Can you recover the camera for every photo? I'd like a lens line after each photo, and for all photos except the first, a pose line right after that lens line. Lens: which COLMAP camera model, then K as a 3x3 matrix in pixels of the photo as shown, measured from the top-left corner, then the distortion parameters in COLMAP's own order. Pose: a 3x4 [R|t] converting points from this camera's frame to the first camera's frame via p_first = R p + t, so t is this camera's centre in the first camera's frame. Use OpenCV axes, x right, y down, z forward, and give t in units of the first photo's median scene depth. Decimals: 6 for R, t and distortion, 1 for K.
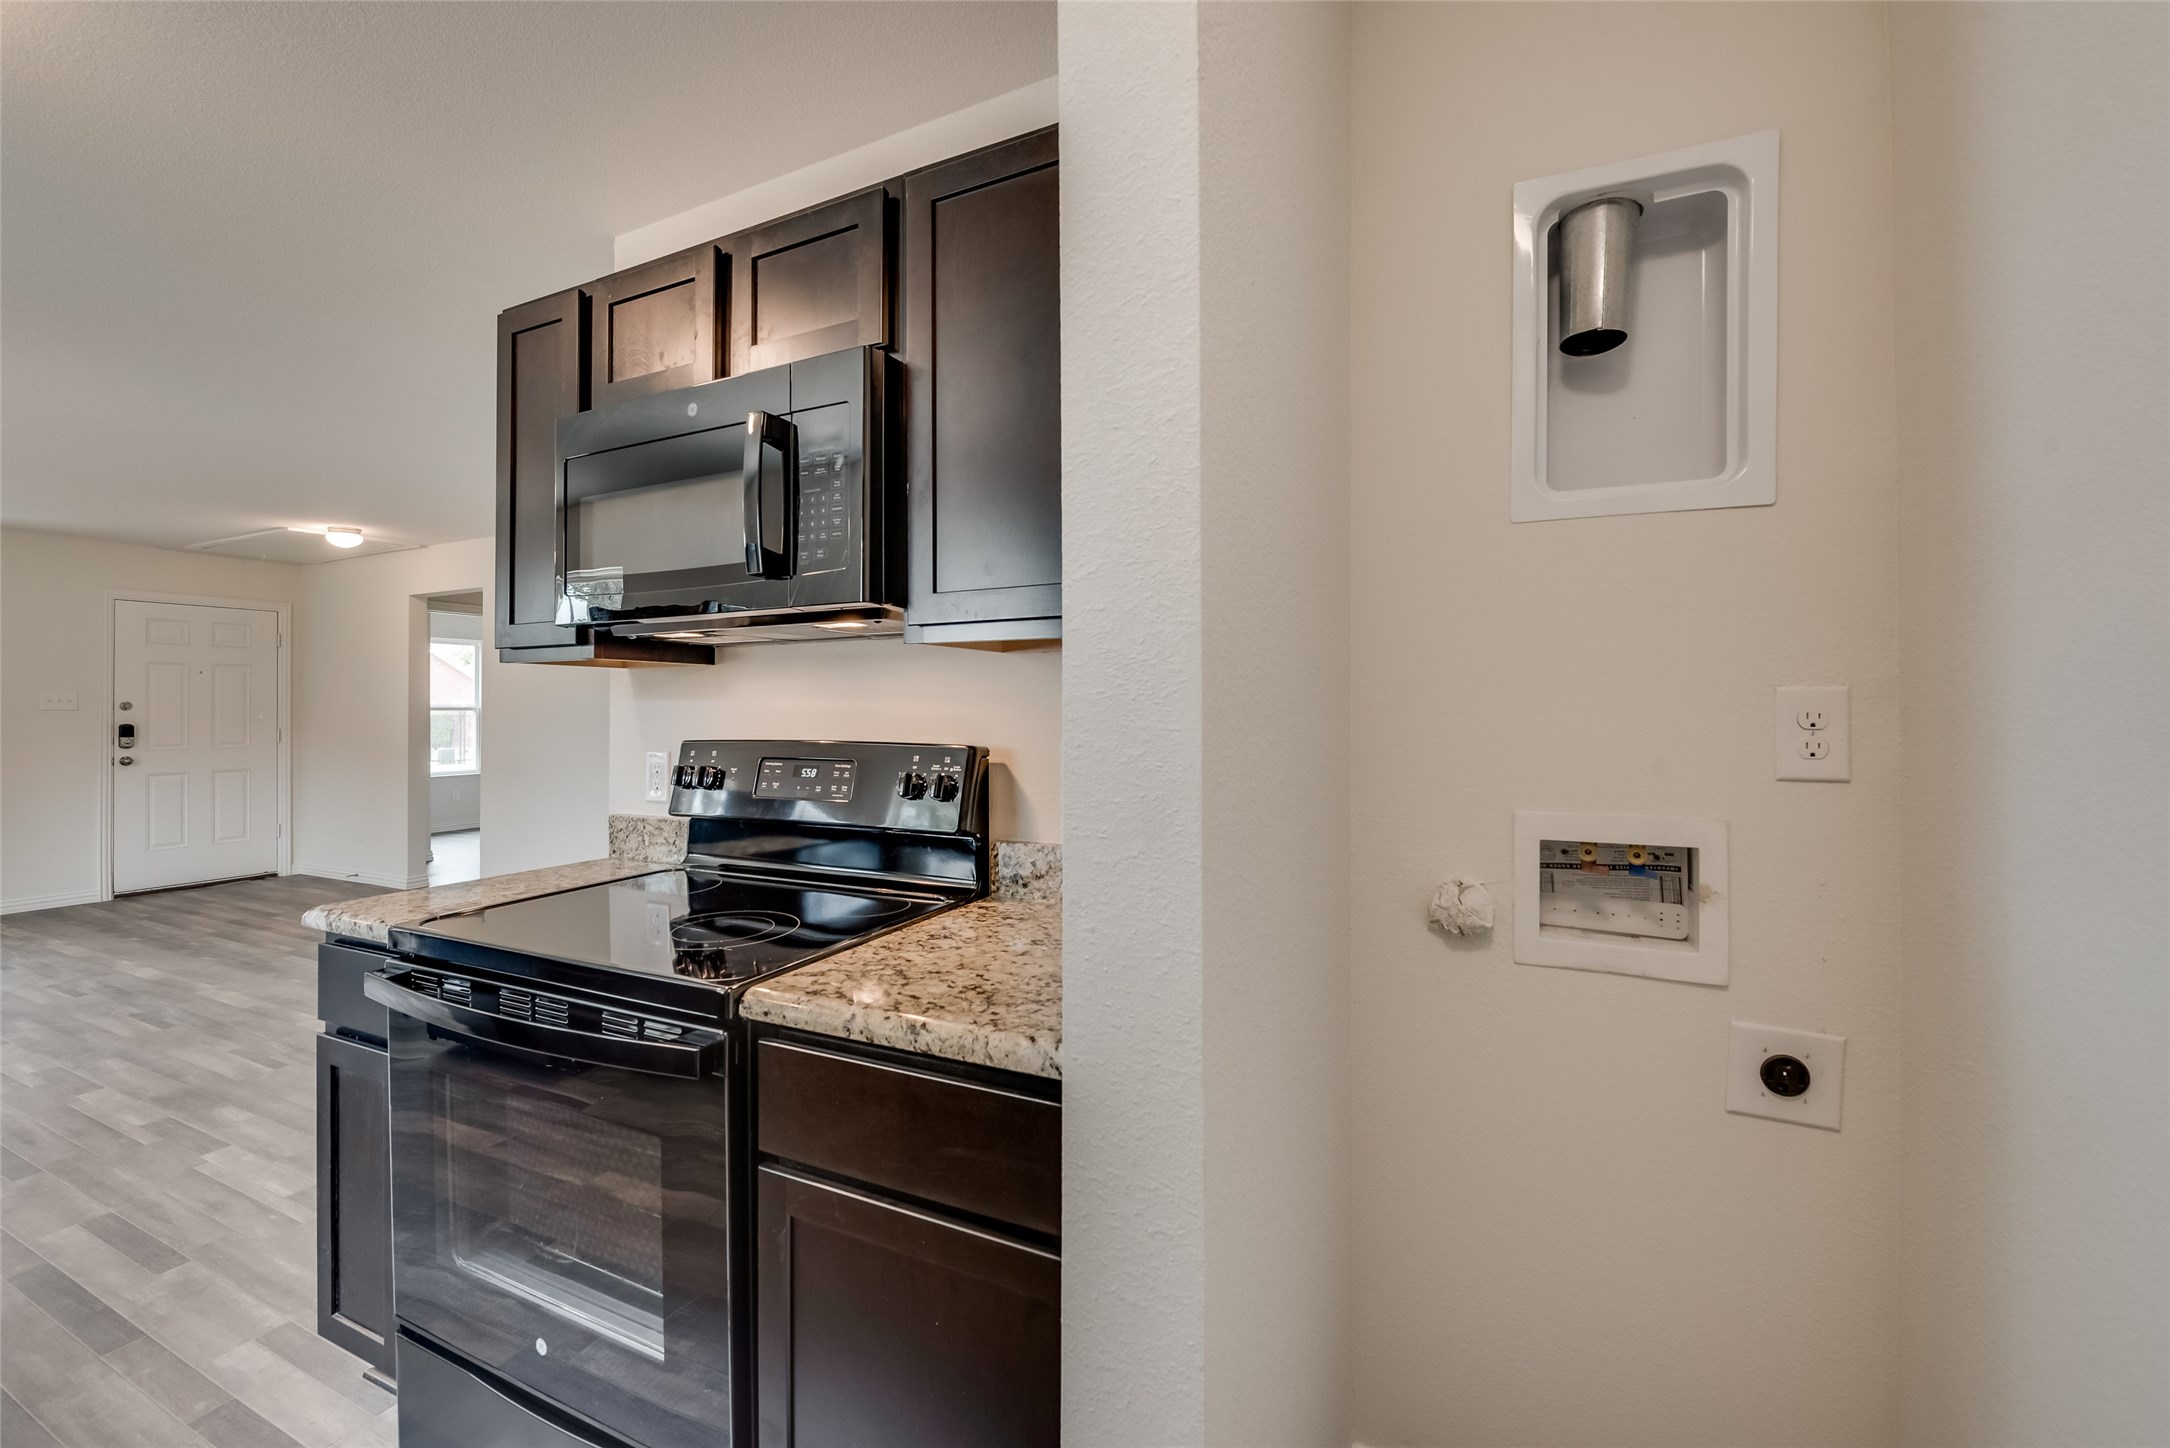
lens RADIAL K [[857.8, 0, 1038.4], [0, 857.8, 705.5], [0, 0, 1]] dist [-0.003697, -0.003020]
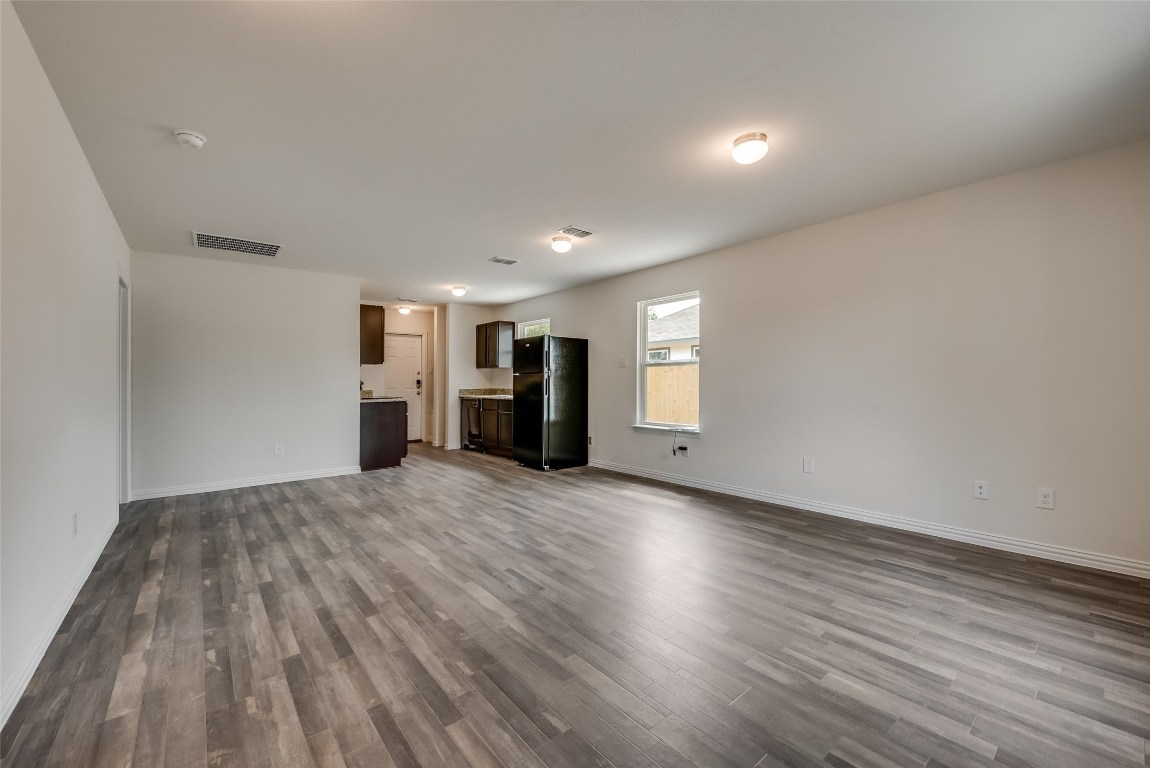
lens RADIAL K [[471.4, 0, 572.9], [0, 471.4, 410.5], [0, 0, 1]] dist [-0.007075, -0.000834]
pose [[-0.909003, -0.010425, 0.416659, -2.792748], [0.014357, 0.998311, 0.056300, 0.096664], [-0.416542, 0.057159, -0.907318, 2.956549]]
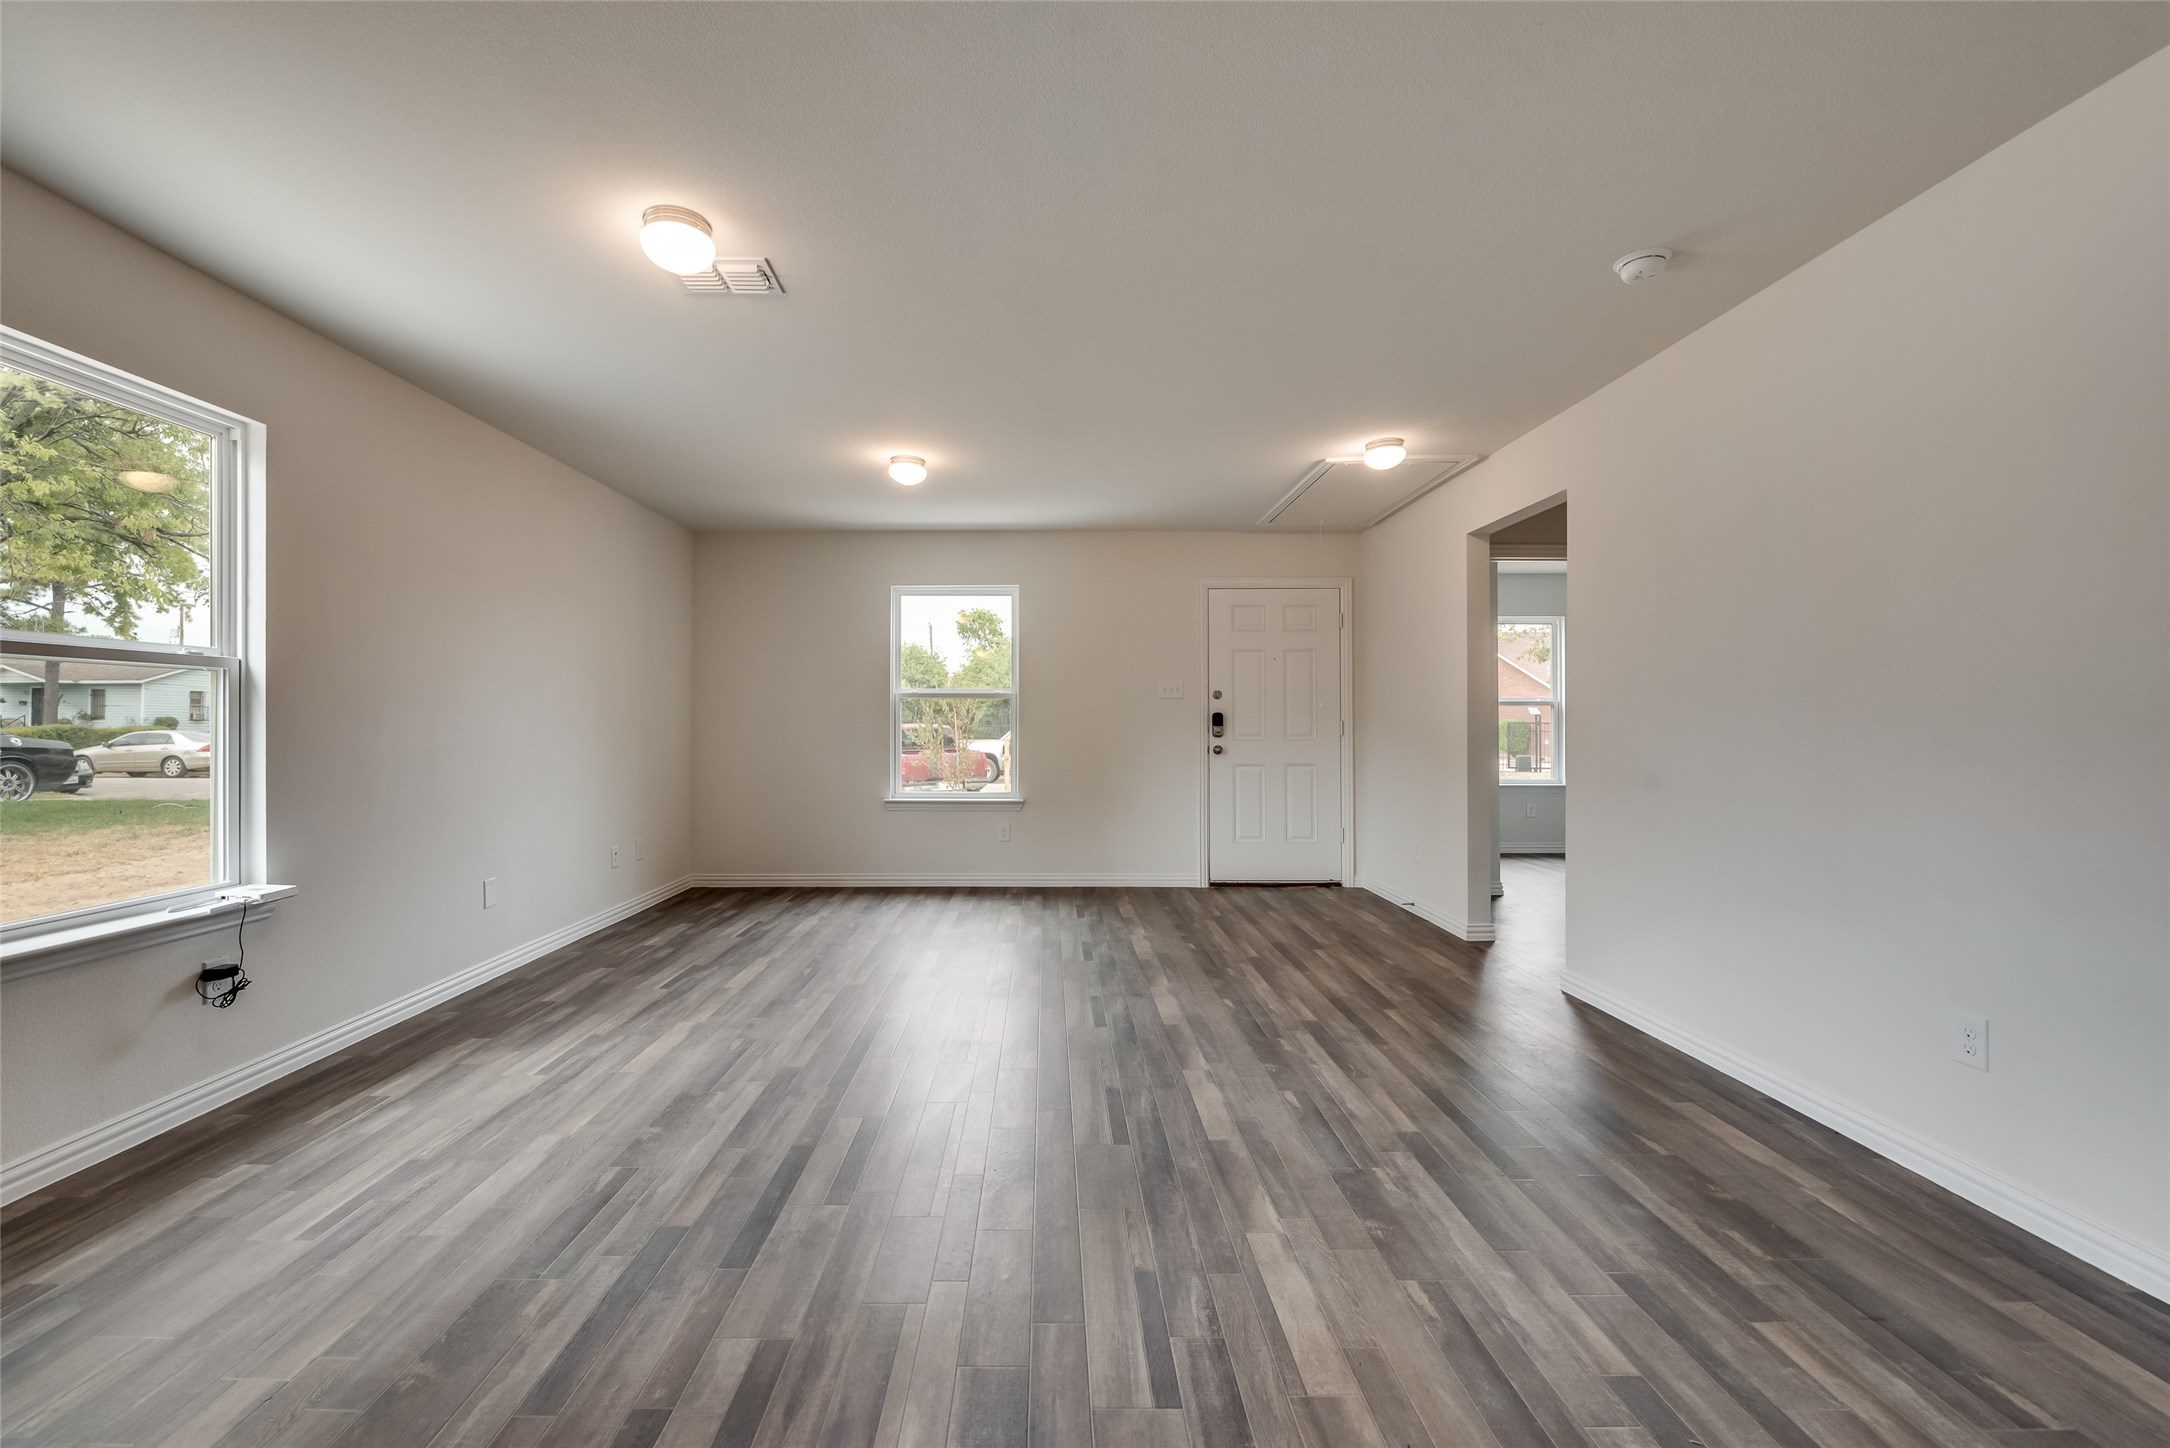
lens RADIAL K [[857.8, 0, 1038.5], [0, 857.8, 708.6], [0, 0, 1]] dist [-0.003697, -0.003020]
pose [[0.433417, -0.008489, -0.901154, -0.724016], [0.000753, 0.999959, -0.009057, 0.073341], [0.901193, 0.003247, 0.433405, 1.066137]]
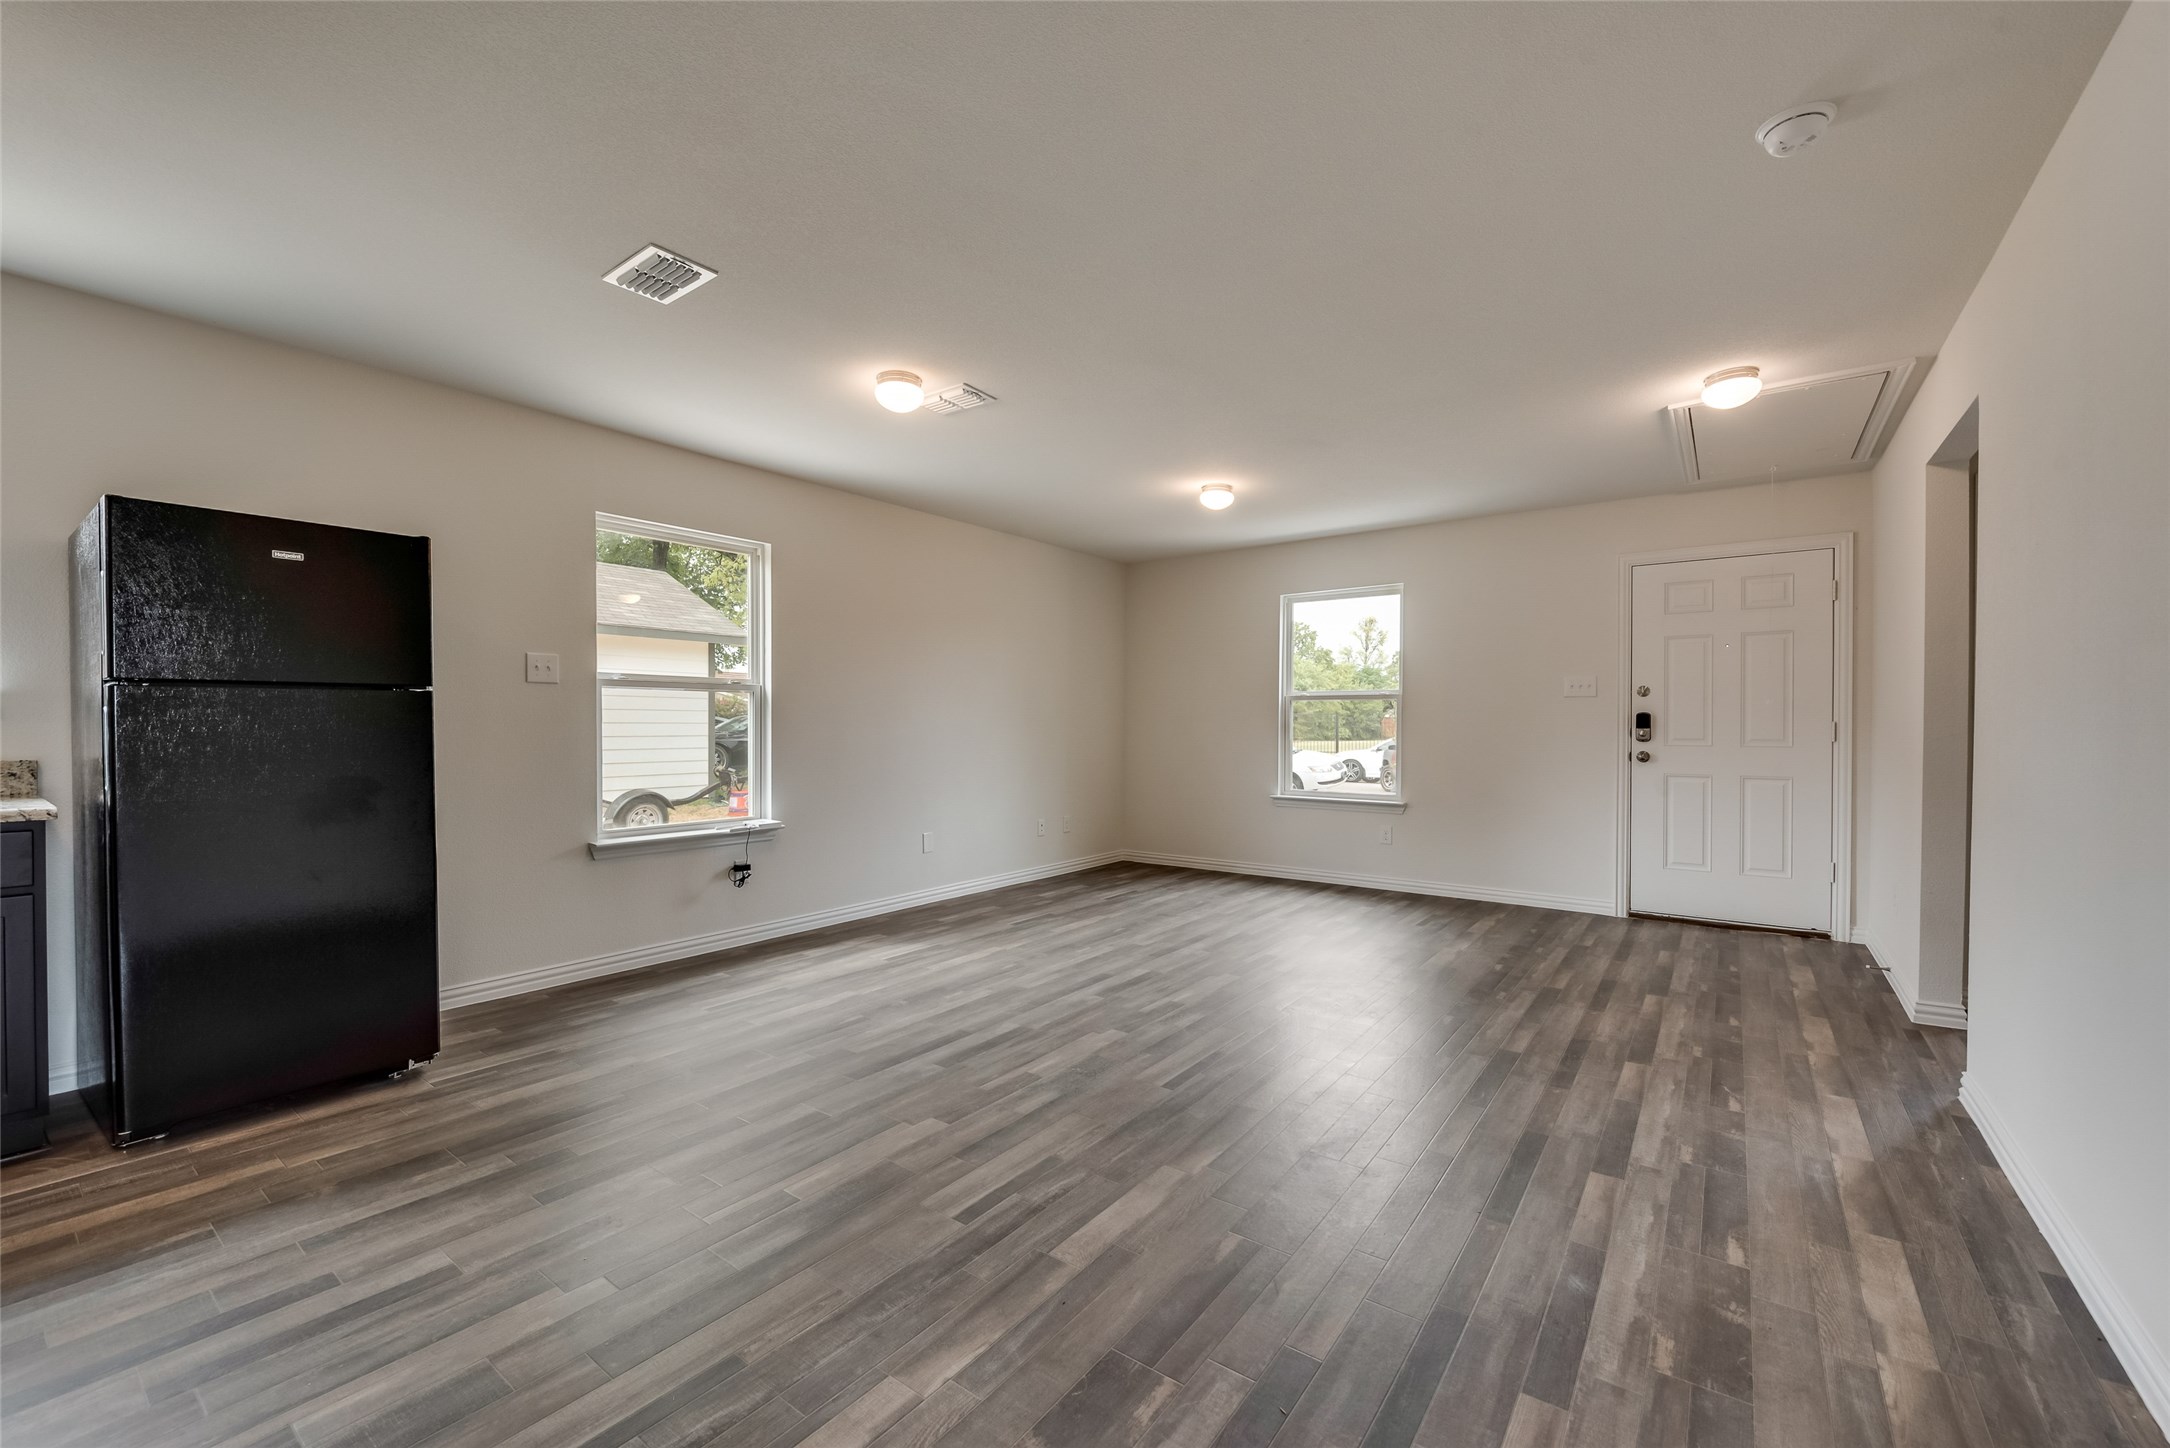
lens RADIAL K [[857.8, 0, 1096.1], [0, 857.8, 718.0], [0, 0, 1]] dist [-0.003697, -0.003020]
pose [[-0.171411, 0.000529, -0.985199, -0.403478], [0.003469, 0.999994, -0.000066, 0.072634], [0.985194, -0.003429, -0.171412, 1.754160]]
